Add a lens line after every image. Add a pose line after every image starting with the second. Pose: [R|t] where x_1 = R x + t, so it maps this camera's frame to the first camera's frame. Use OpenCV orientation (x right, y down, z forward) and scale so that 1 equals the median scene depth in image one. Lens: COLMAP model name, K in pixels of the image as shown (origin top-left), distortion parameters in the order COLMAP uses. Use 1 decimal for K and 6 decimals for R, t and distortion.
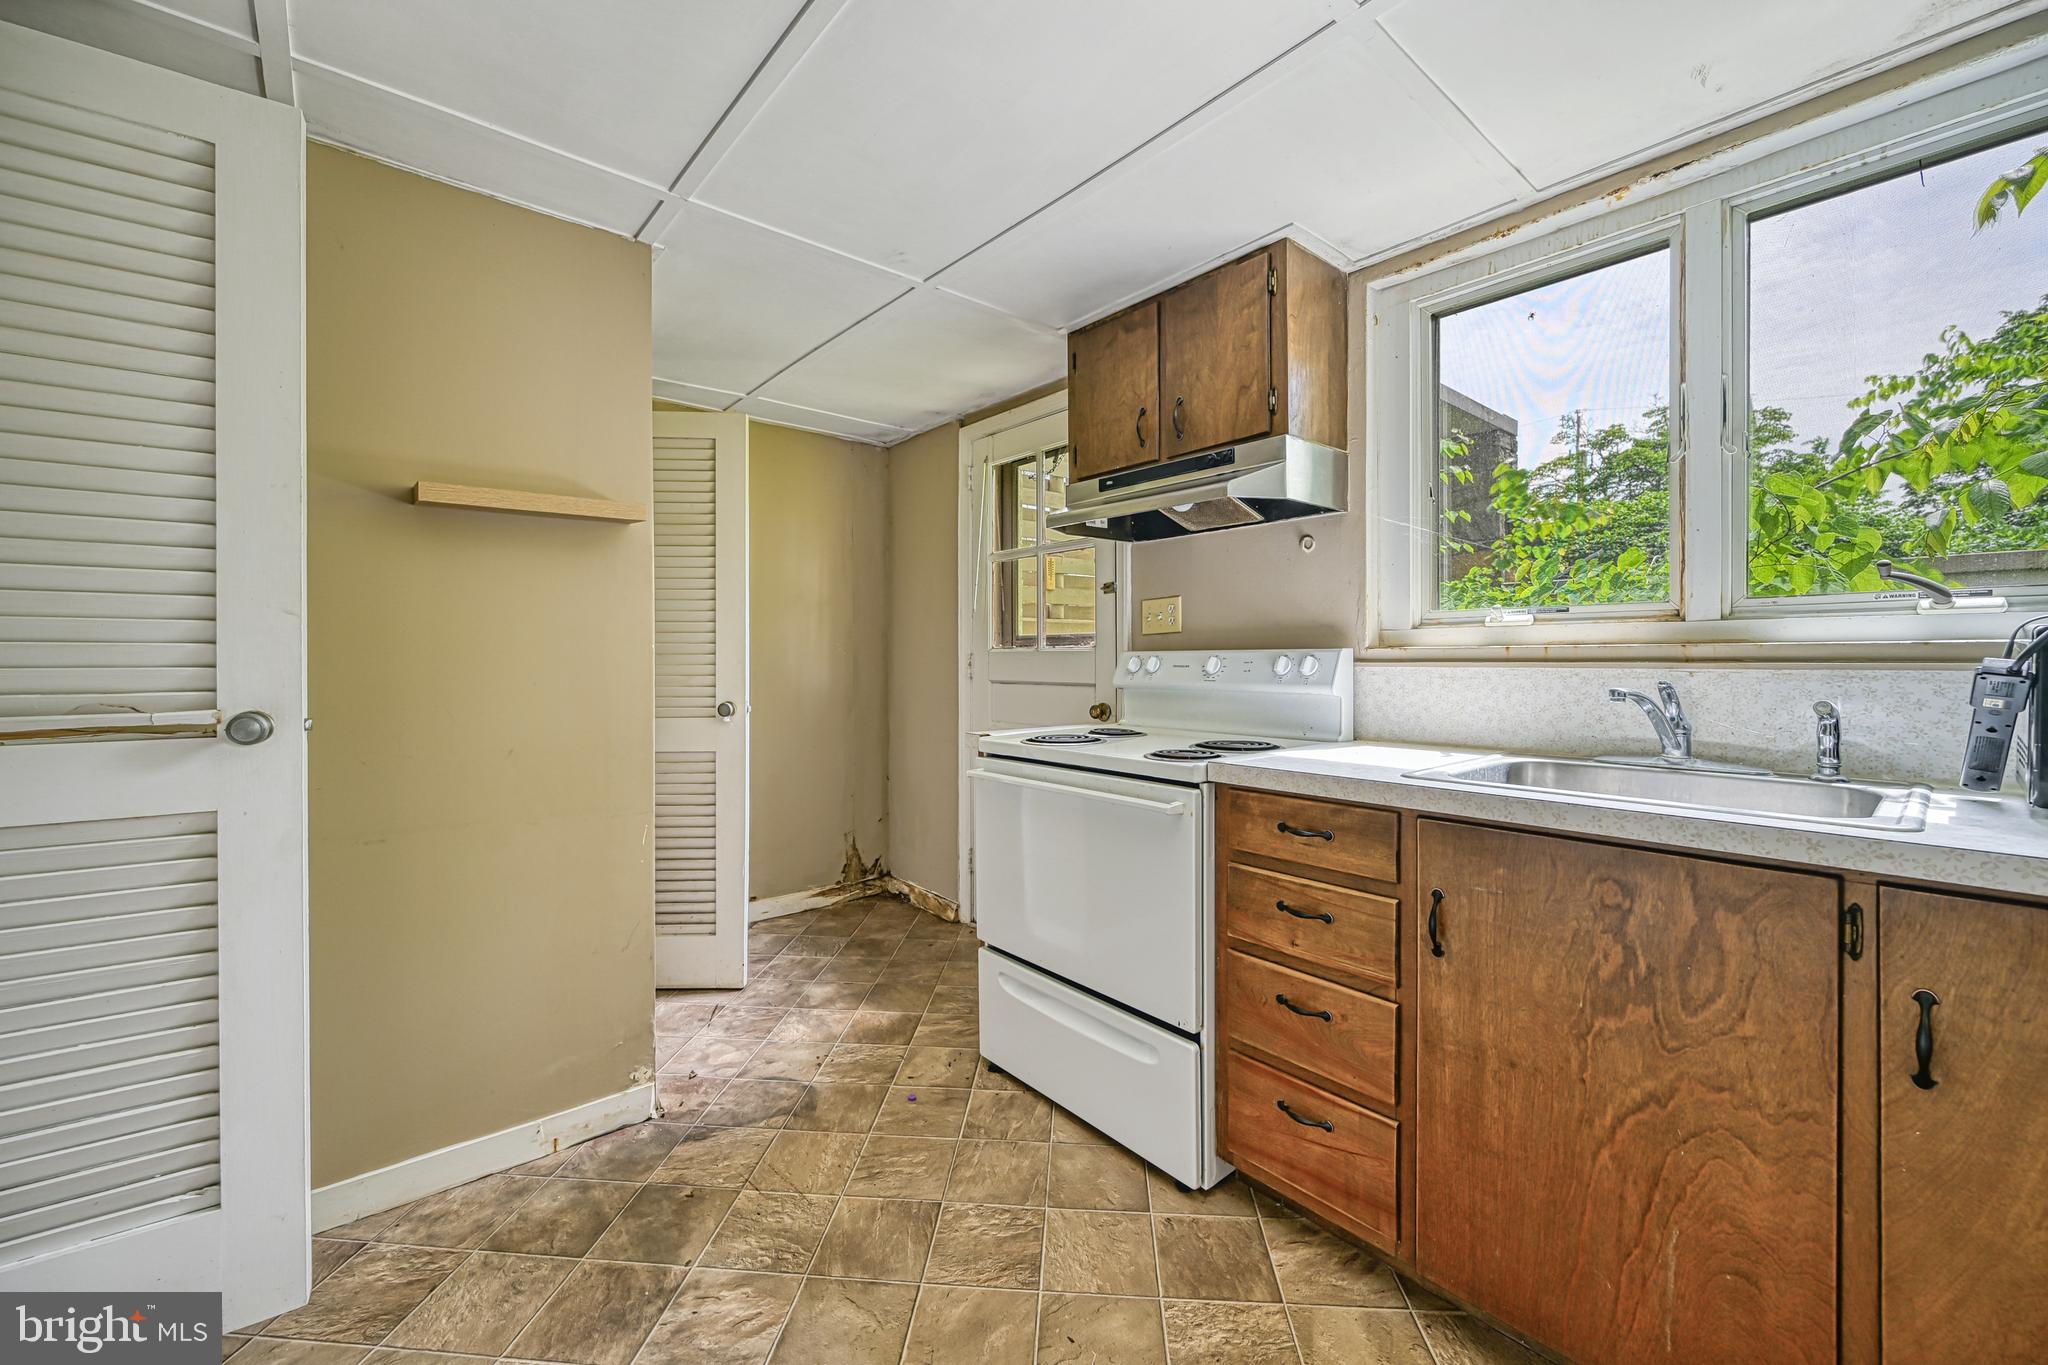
lens RADIAL K [[817.5, 0, 1024.0], [0, 817.5, 682.5], [0, 0, 1]] dist [0.000271, 0.000007]
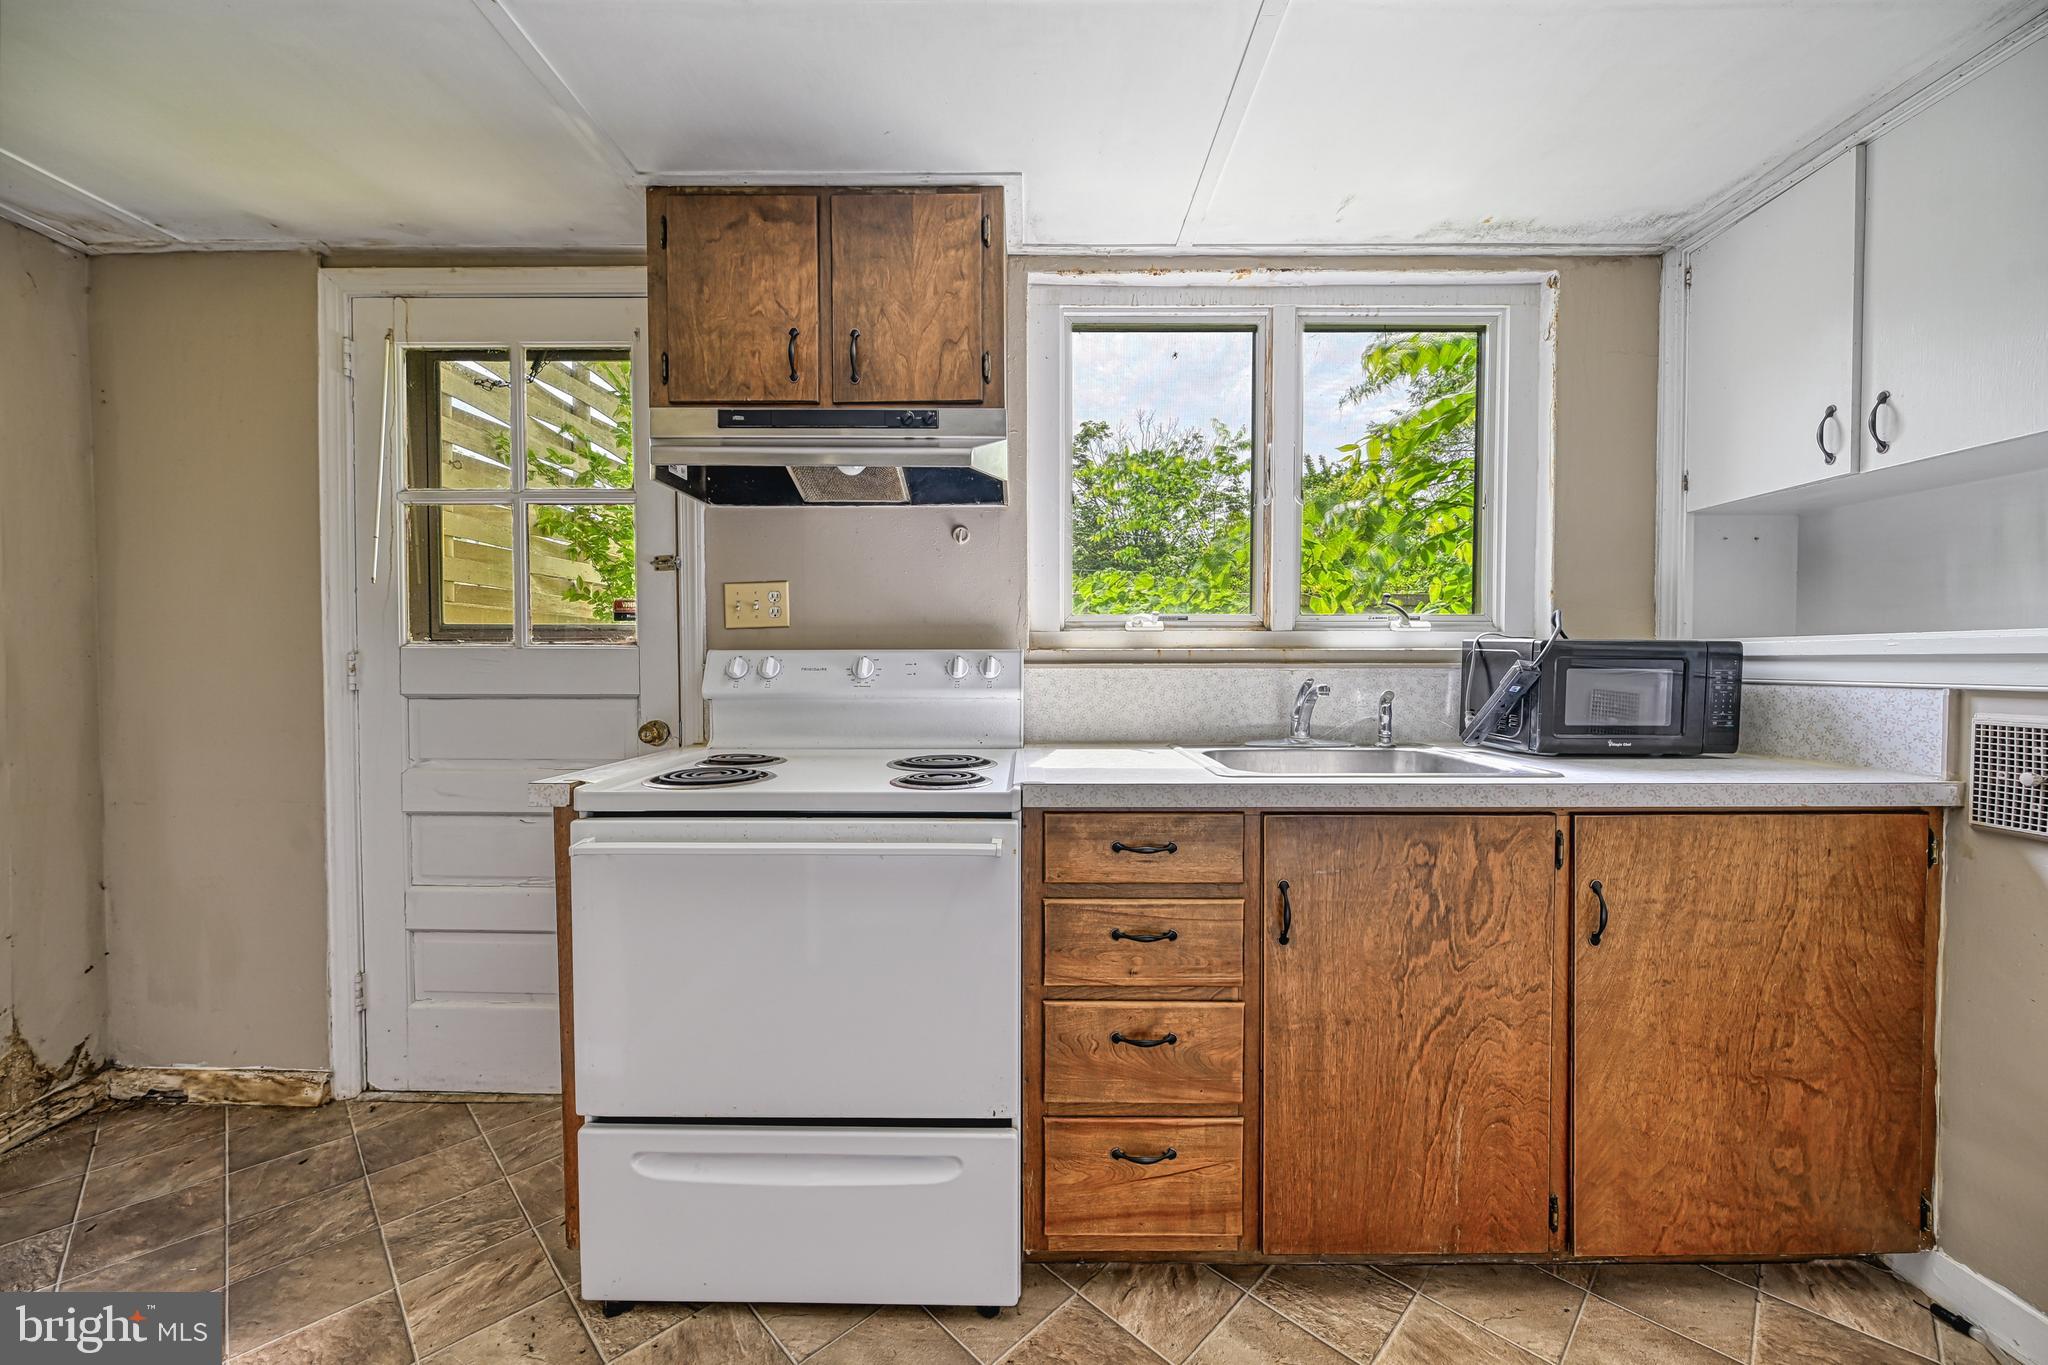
lens RADIAL K [[805.1, 0, 1024.8], [0, 805.1, 690.8], [0, 0, 1]] dist [-0.000822, -0.000315]
pose [[0.645721, -0.026766, 0.763104, -0.373118], [0.021470, 0.999627, 0.016894, -0.010494], [-0.763271, 0.005475, 0.646055, 0.450678]]
